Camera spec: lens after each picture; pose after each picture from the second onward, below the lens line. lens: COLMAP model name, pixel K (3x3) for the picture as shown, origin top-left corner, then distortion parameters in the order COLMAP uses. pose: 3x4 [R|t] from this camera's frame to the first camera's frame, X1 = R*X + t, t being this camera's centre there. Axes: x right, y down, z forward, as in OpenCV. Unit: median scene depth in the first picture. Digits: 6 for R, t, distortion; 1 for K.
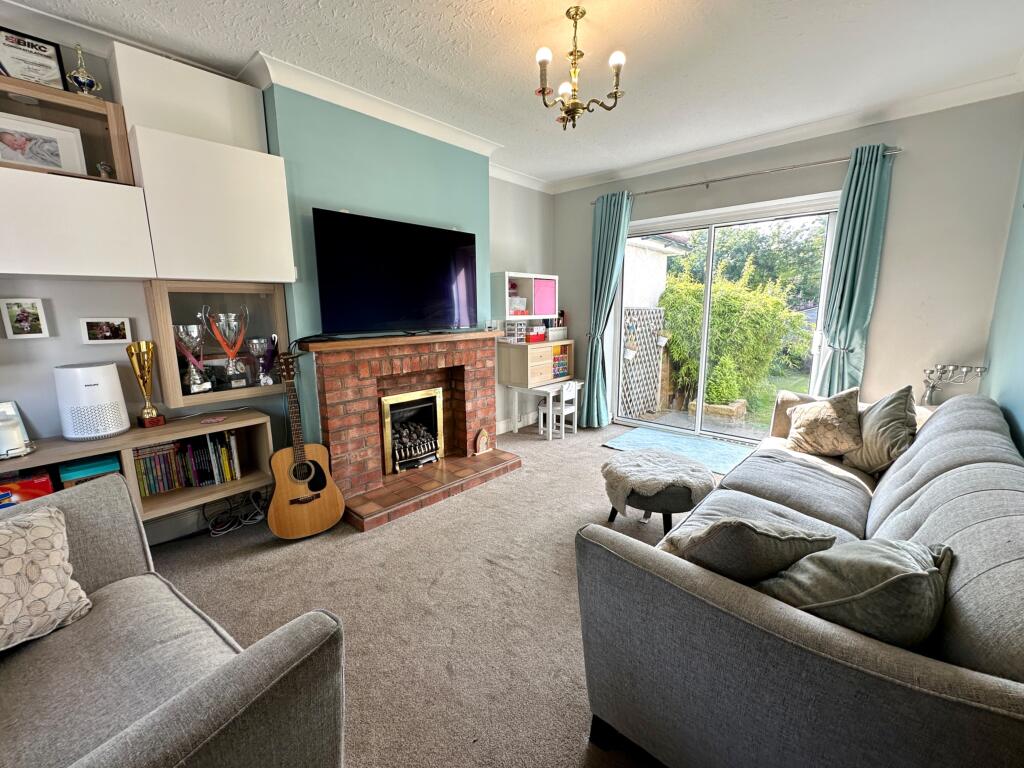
lens RADIAL K [[412.6, 0, 512.0], [0, 412.6, 384.0], [0, 0, 1]] dist [0.000261, 0.000053]
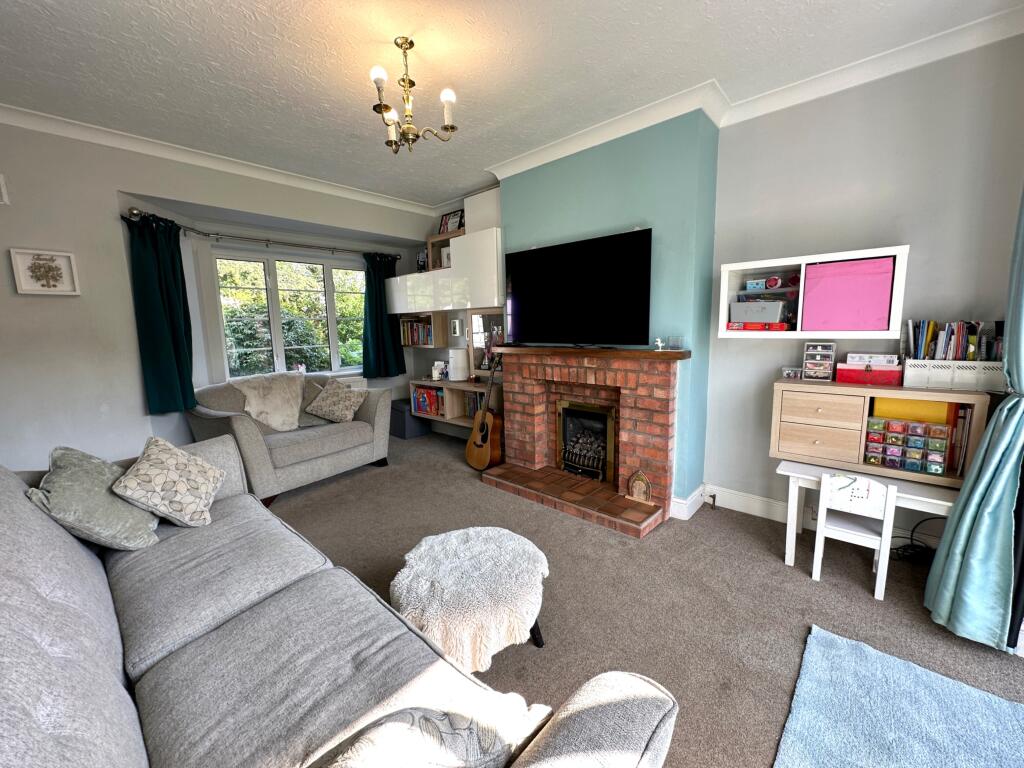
lens RADIAL K [[412.6, 0, 512.0], [0, 412.6, 384.0], [0, 0, 1]] dist [0.000261, 0.000053]
pose [[0.010501, 0.152043, -0.988318, 0.805833], [-0.159635, 0.975951, 0.148445, -0.158528], [0.987120, 0.156211, 0.034520, 0.822551]]
